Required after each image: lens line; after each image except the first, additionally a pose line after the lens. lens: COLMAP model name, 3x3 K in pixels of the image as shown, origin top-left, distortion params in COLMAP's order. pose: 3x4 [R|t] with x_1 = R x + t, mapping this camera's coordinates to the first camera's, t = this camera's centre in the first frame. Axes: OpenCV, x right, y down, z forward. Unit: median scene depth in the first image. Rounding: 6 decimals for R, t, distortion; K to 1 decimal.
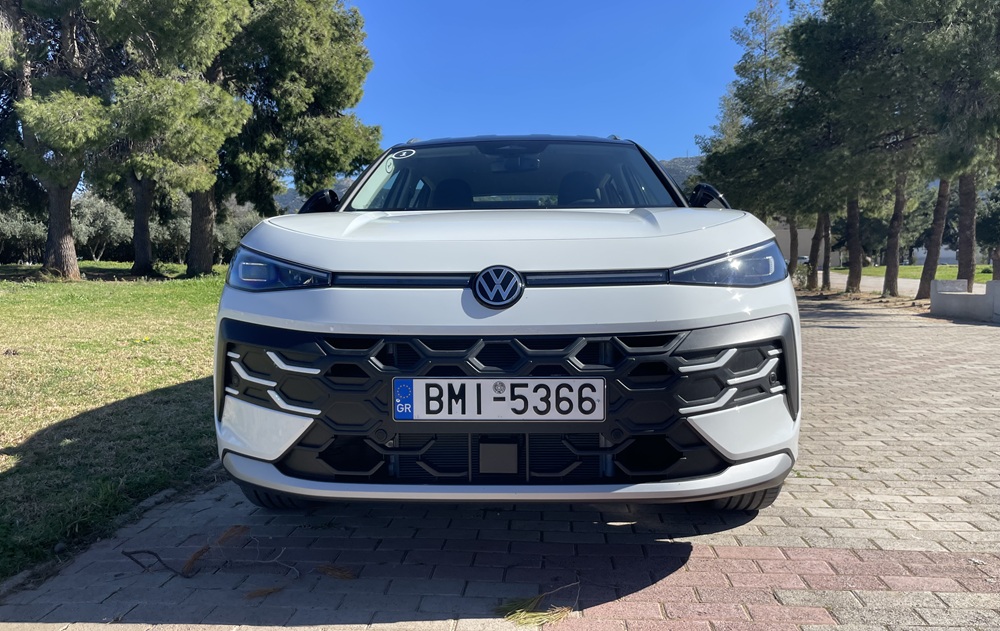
lens RADIAL K [[764.4, 0, 497.7], [0, 764.4, 345.6], [0, 0, 1]] dist [0.012071, -0.001353]
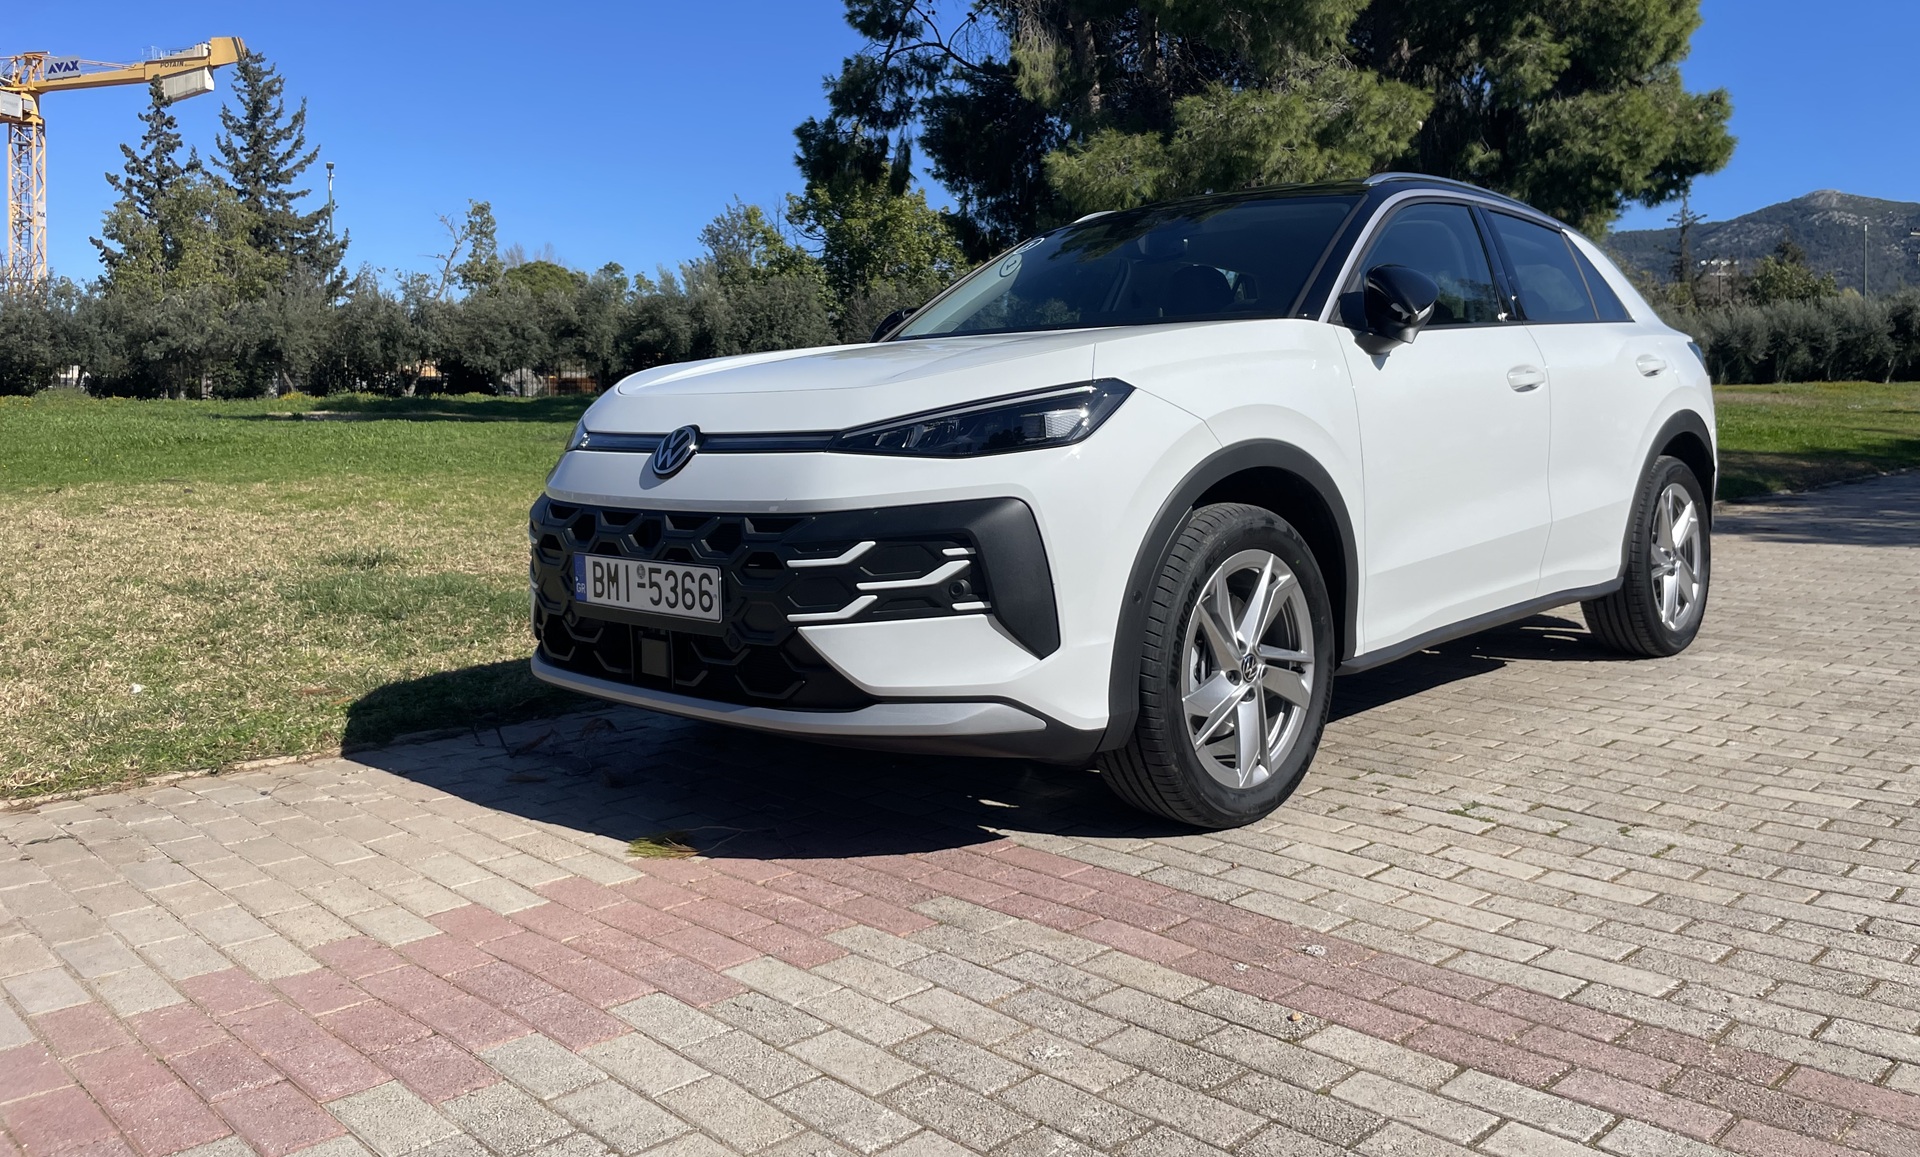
lens RADIAL K [[1443.7, 0, 960.0], [0, 1443.7, 578.5], [0, 0, 1]] dist [0.060943, -0.077903]
pose [[0.741279, 0.067314, -0.667813, 1.263921], [-0.049601, 0.997732, 0.045511, -0.026163], [0.669362, -0.000612, 0.742936, 0.048839]]
